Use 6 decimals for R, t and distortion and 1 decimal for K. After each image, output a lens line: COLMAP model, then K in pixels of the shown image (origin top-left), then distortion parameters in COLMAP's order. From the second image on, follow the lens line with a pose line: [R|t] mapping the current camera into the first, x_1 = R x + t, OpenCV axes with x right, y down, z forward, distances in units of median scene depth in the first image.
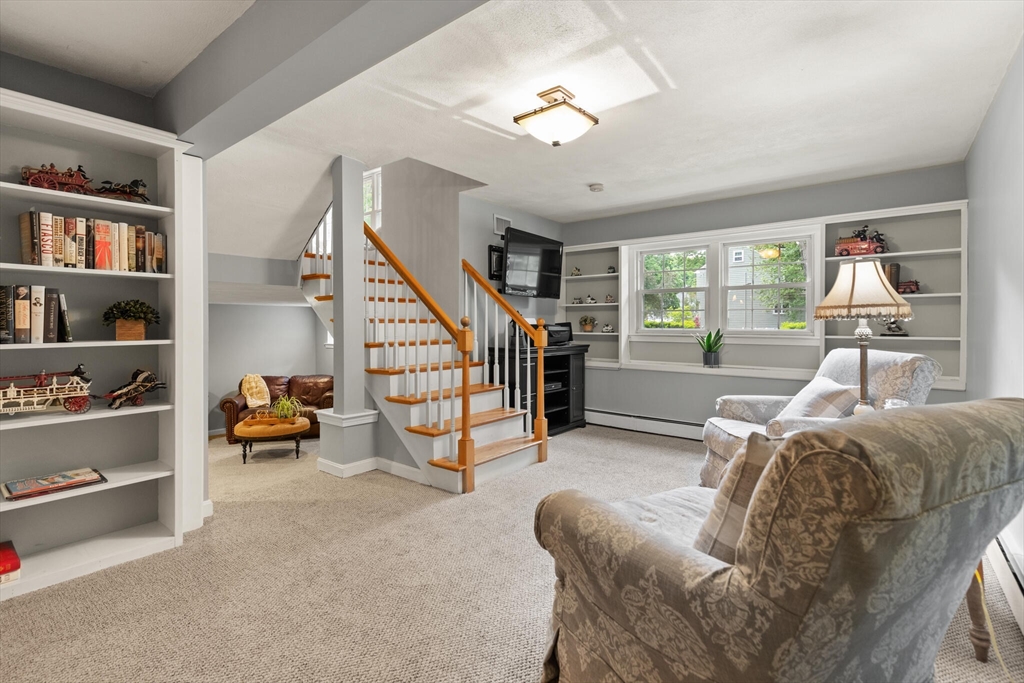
lens RADIAL K [[471.3, 0, 509.8], [0, 471.3, 336.3], [0, 0, 1]] dist [0.008874, -0.002592]
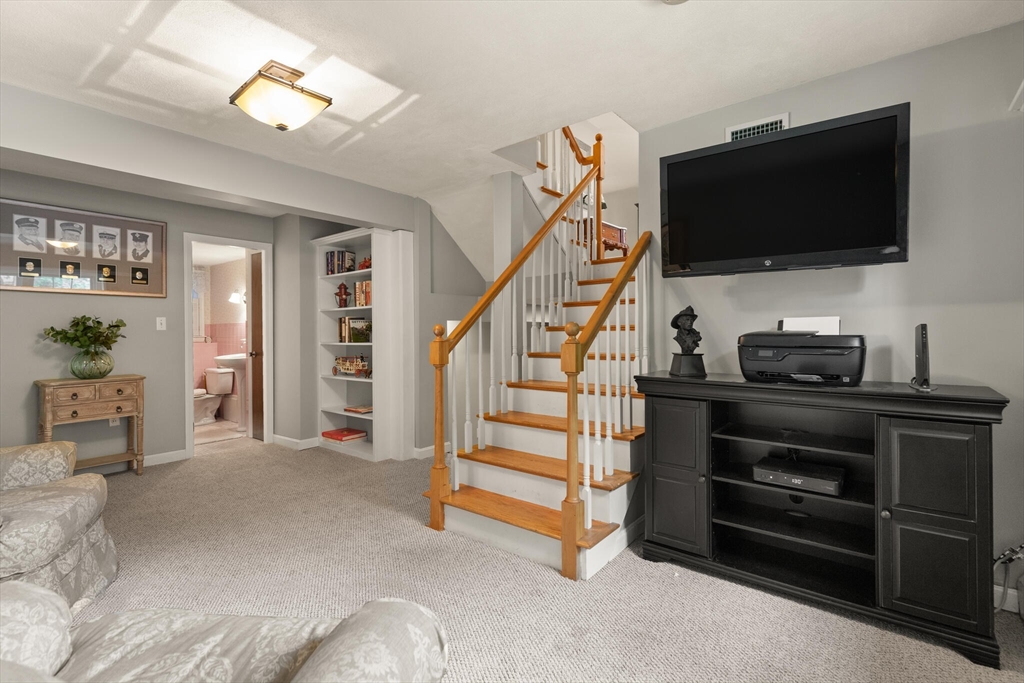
lens RADIAL K [[471.3, 0, 510.8], [0, 471.3, 336.8], [0, 0, 1]] dist [0.008874, -0.002592]
pose [[-0.003195, 0.014891, -0.999884, 0.689571], [-0.007117, 0.999863, 0.014914, -0.029986], [0.999970, 0.007164, -0.003088, 1.015036]]
